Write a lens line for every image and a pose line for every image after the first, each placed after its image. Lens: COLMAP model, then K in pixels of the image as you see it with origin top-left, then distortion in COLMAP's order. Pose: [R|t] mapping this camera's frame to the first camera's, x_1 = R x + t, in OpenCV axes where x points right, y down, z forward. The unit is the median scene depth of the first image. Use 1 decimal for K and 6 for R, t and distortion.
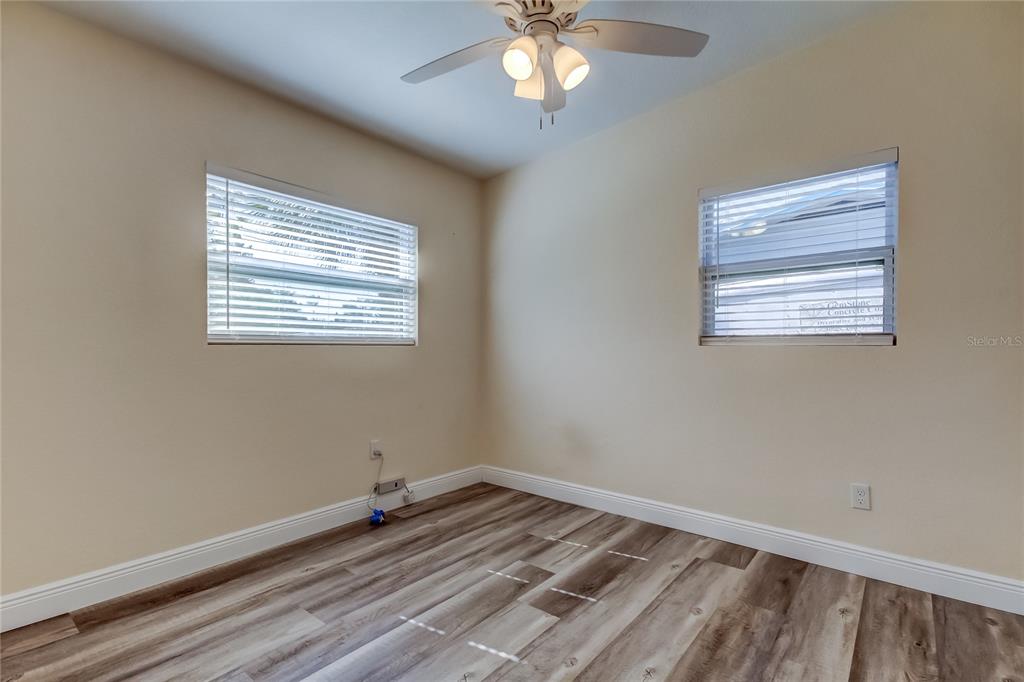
lens RADIAL K [[478.7, 0, 499.6], [0, 478.7, 350.6], [0, 0, 1]] dist [-0.001558, -0.000592]
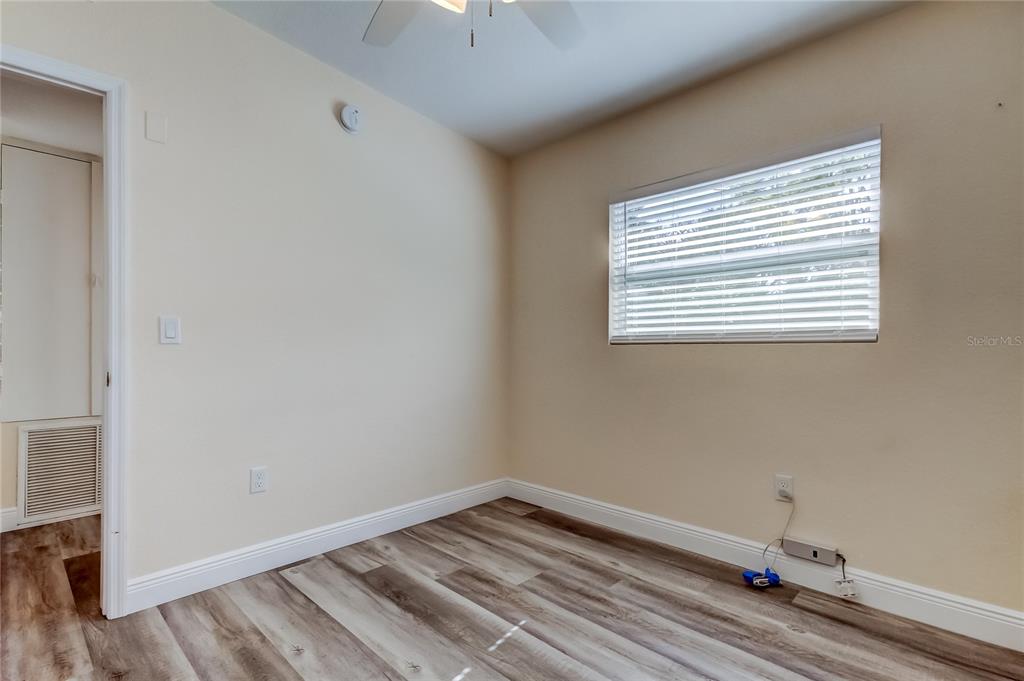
lens RADIAL K [[476.6, 0, 528.1], [0, 476.6, 350.9], [0, 0, 1]] dist [0.006300, -0.001169]
pose [[-0.056530, 0.001997, -0.998399, 0.599738], [-0.005736, 0.999981, 0.002325, 0.001574], [0.998384, 0.005859, -0.056517, 0.829618]]
